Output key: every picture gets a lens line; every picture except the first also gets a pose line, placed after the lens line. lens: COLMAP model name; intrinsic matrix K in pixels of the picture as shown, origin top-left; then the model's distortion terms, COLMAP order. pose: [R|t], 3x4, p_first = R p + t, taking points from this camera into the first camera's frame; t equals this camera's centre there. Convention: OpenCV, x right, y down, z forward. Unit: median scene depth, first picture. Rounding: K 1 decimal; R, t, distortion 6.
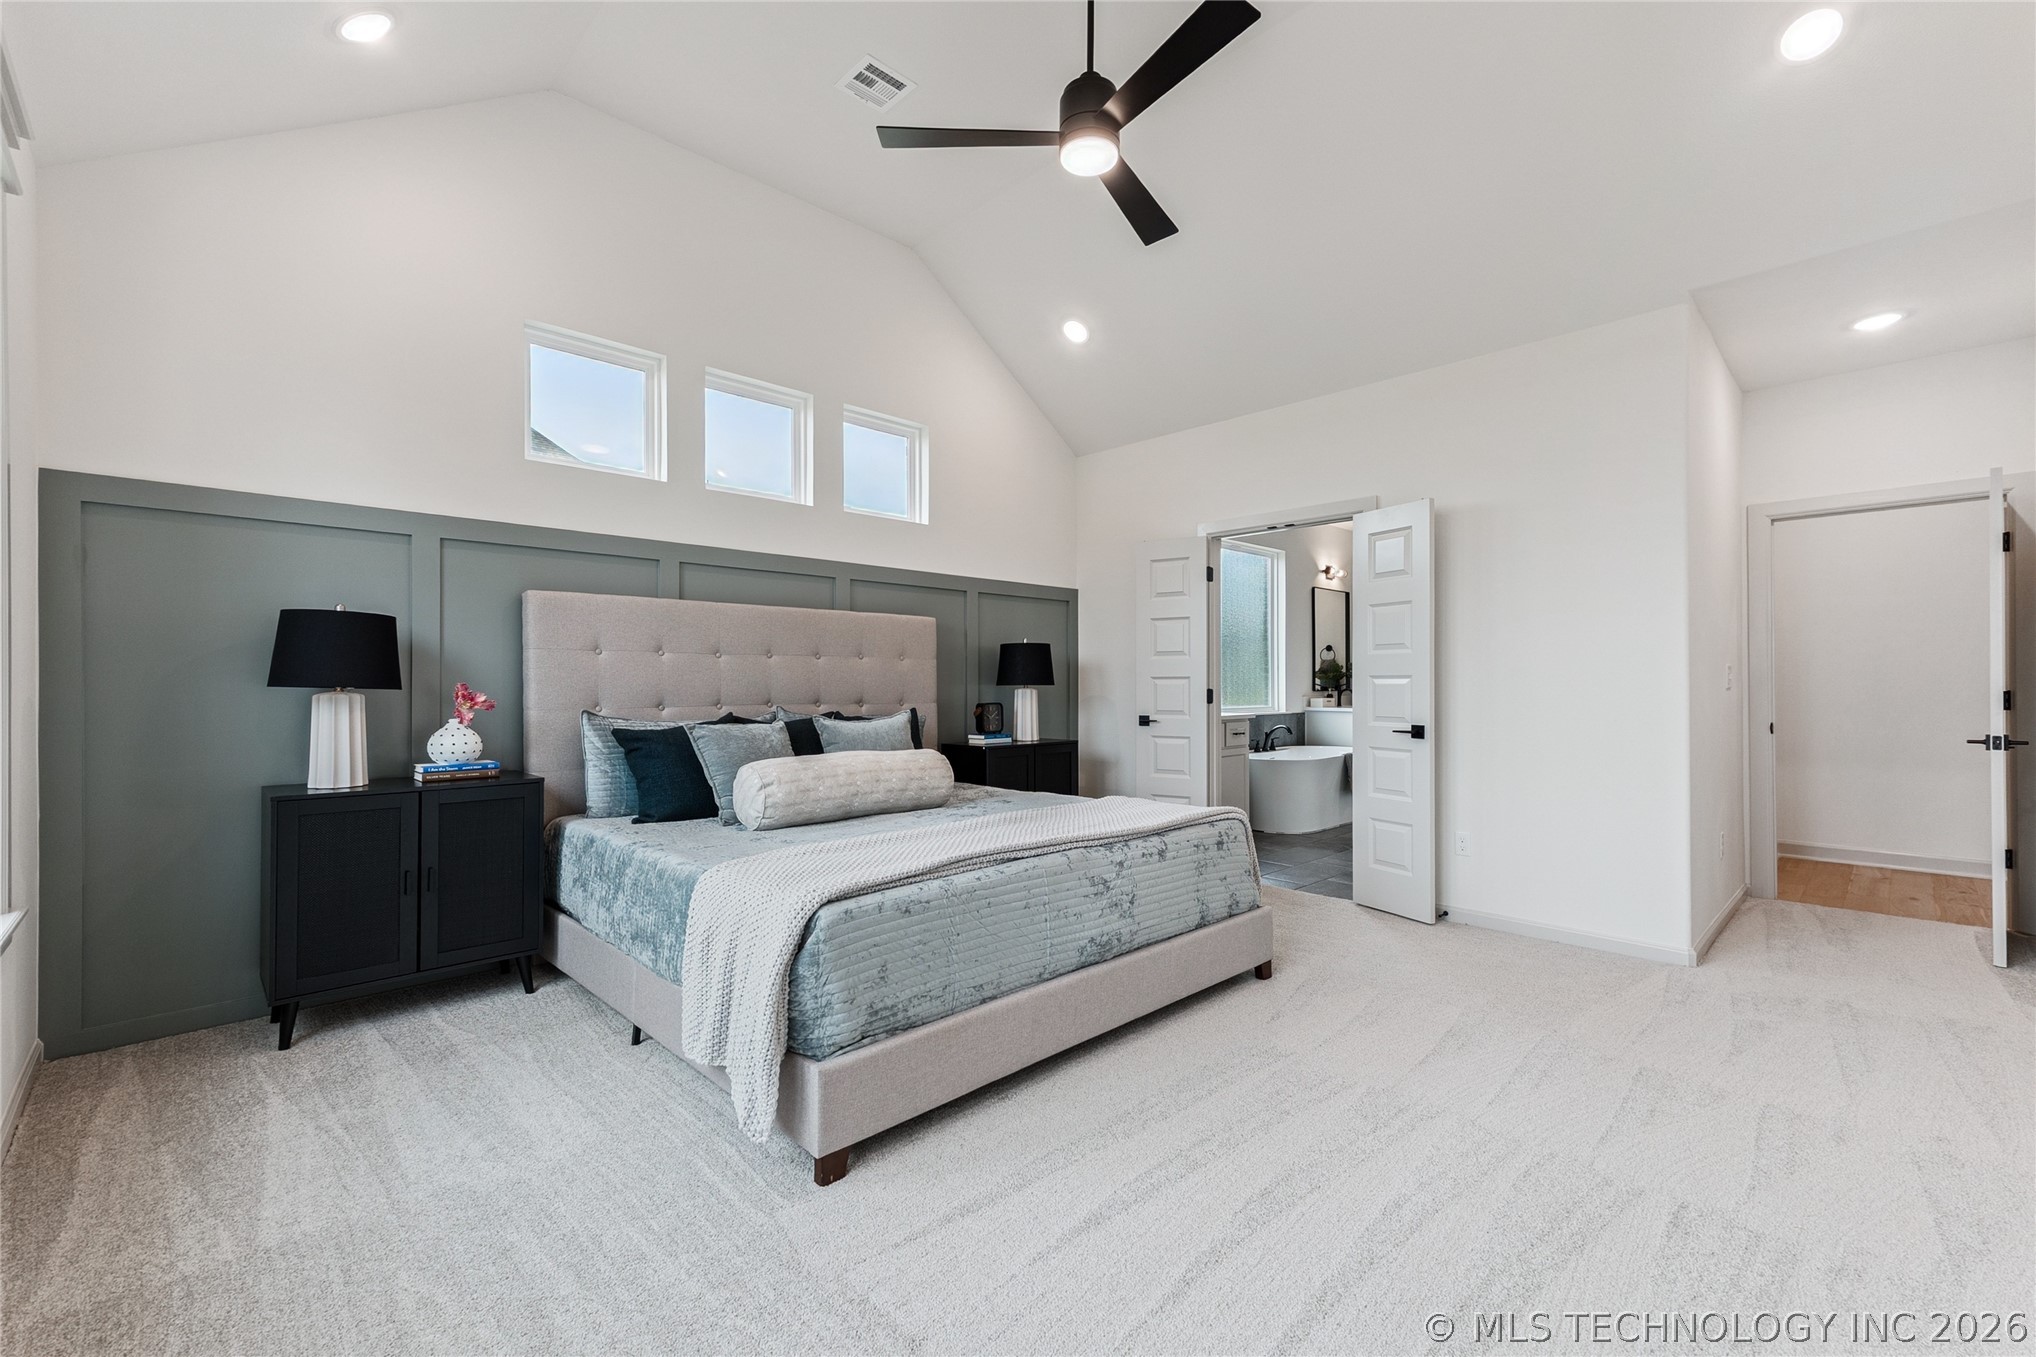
lens RADIAL K [[859.4, 0, 1029.2], [0, 859.4, 671.3], [0, 0, 1]] dist [0.008833, -0.000066]
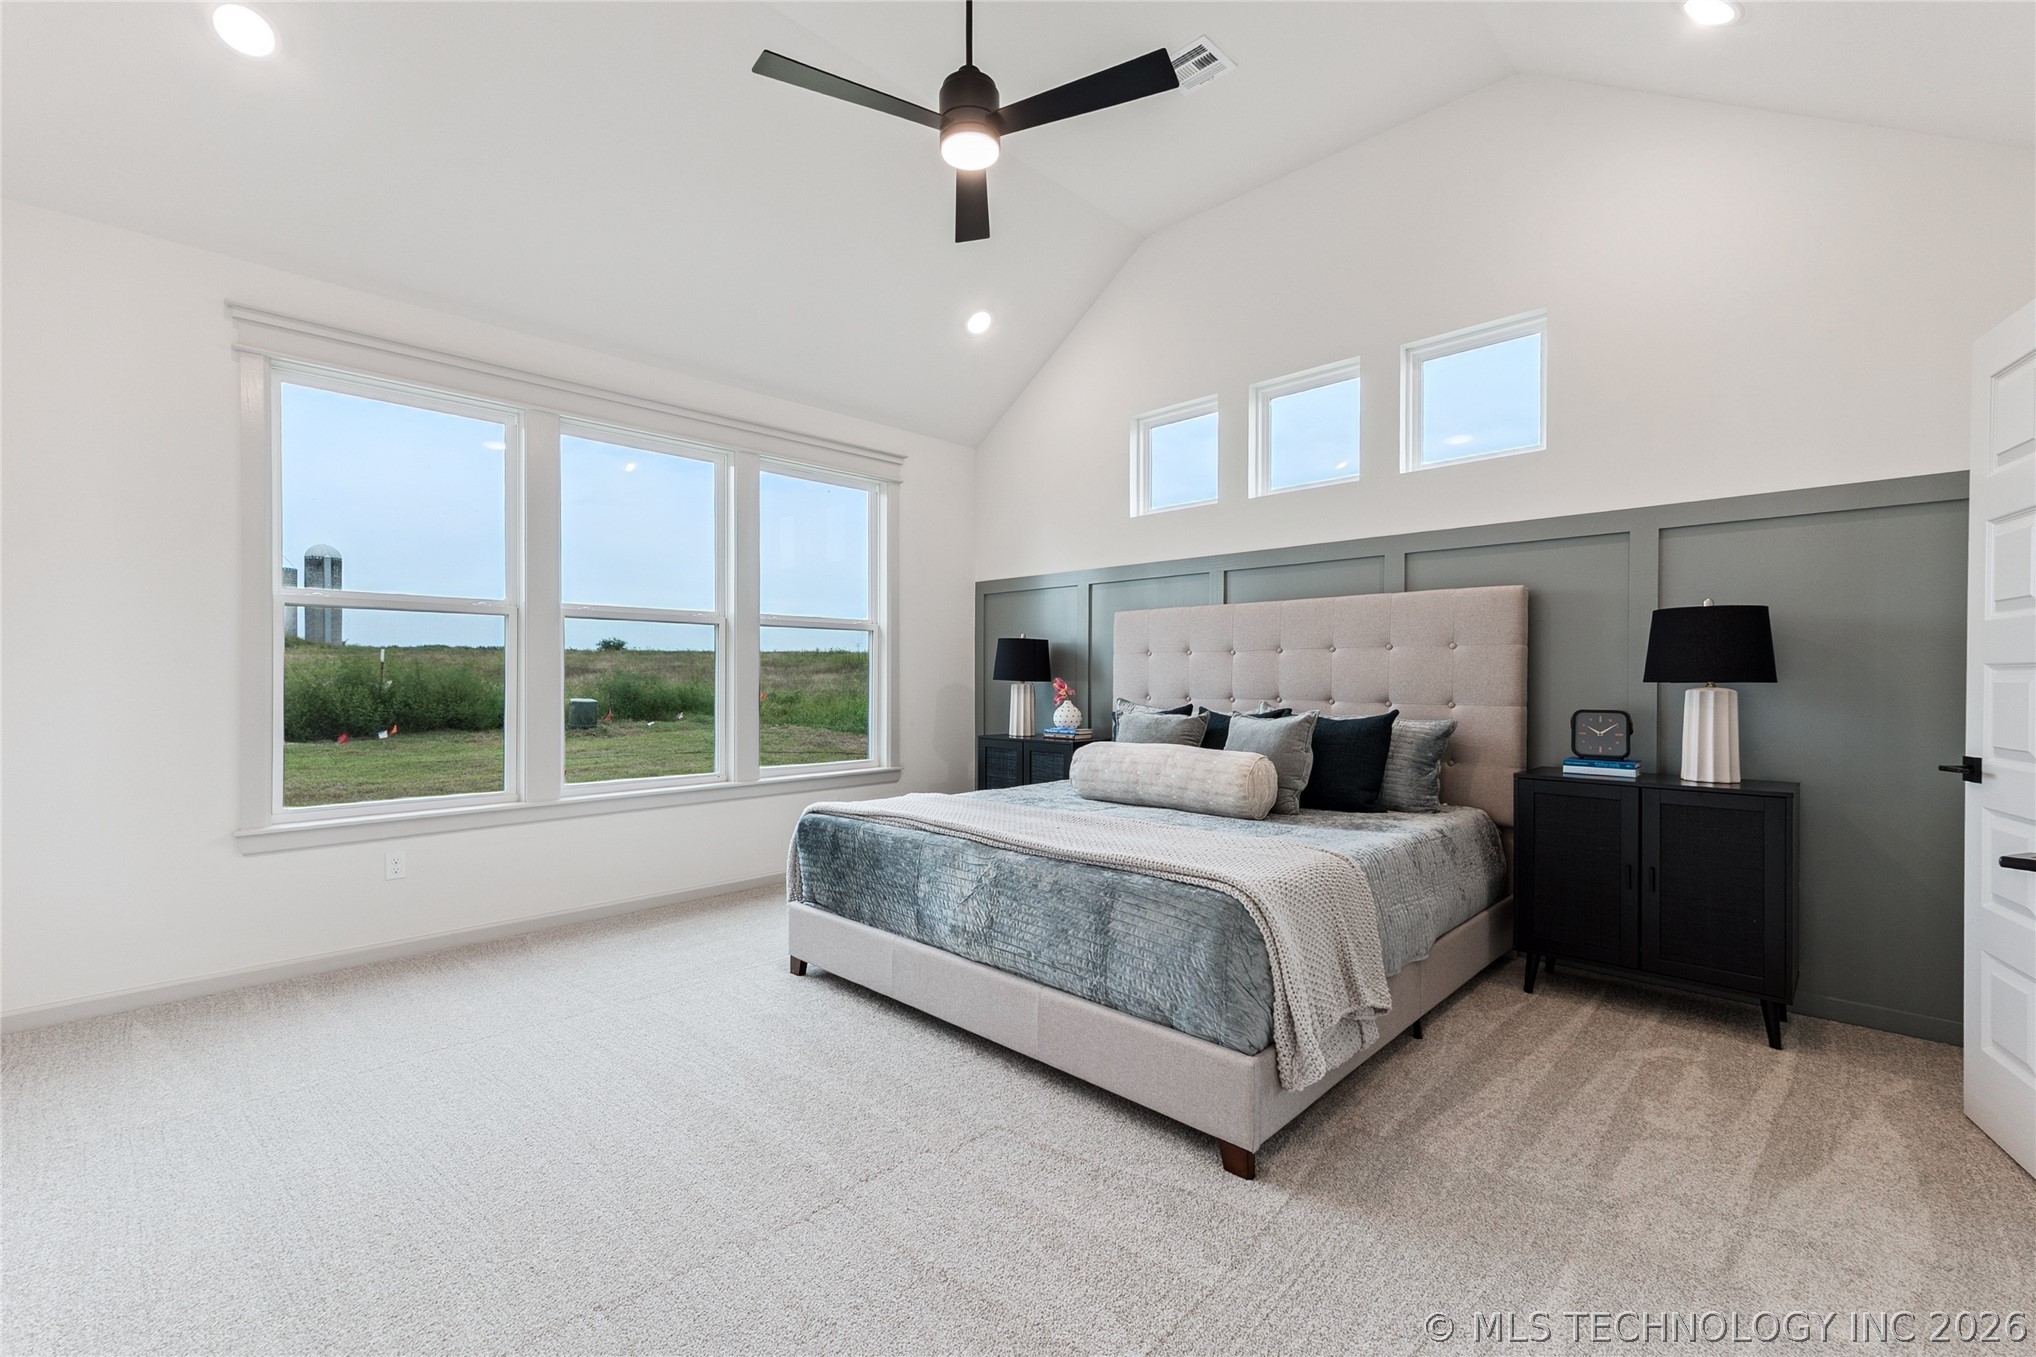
lens RADIAL K [[859.4, 0, 1029.2], [0, 859.4, 671.3], [0, 0, 1]] dist [0.008833, -0.000066]
pose [[0.019525, -0.007112, -0.999784, 0.578898], [0.013983, 0.999879, -0.006840, 0.006747], [0.999712, -0.013847, 0.019622, 0.567009]]
